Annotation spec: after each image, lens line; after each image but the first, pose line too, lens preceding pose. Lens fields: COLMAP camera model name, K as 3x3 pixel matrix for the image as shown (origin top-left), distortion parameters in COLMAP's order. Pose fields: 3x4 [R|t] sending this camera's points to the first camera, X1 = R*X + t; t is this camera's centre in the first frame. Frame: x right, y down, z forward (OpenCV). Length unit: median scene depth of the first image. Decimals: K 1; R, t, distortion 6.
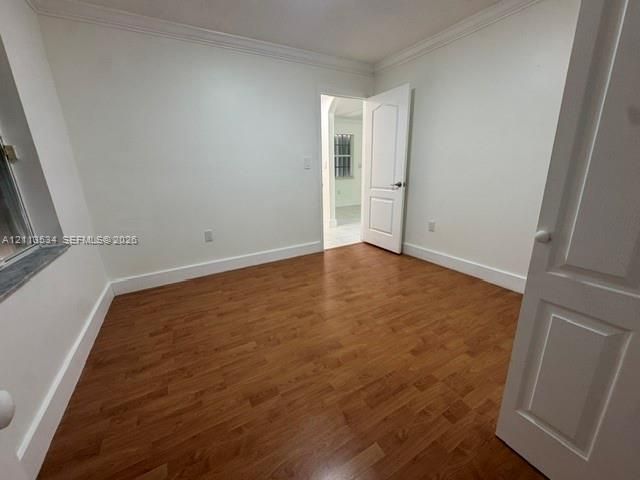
lens RADIAL K [[257.1, 0, 319.9], [0, 257.1, 239.8], [0, 0, 1]] dist [0.001203, 0.000056]
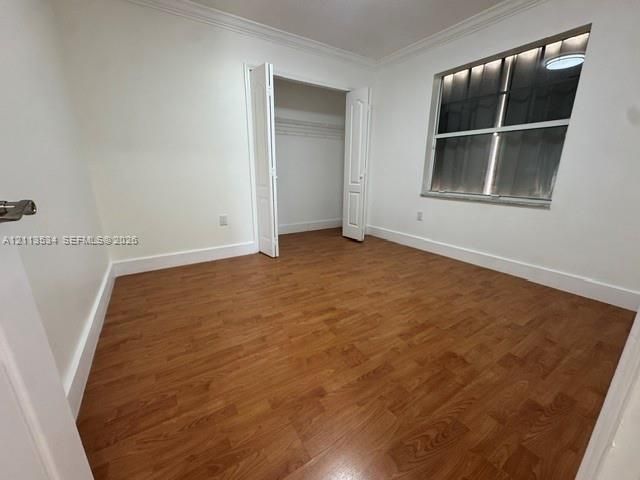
lens RADIAL K [[257.1, 0, 319.2], [0, 257.1, 240.8], [0, 0, 1]] dist [0.001203, 0.000056]
pose [[-0.998331, 0.038478, -0.043062, 0.187010], [0.010448, 0.853723, 0.520623, -0.399943], [0.056795, 0.519304, -0.852700, 1.650942]]
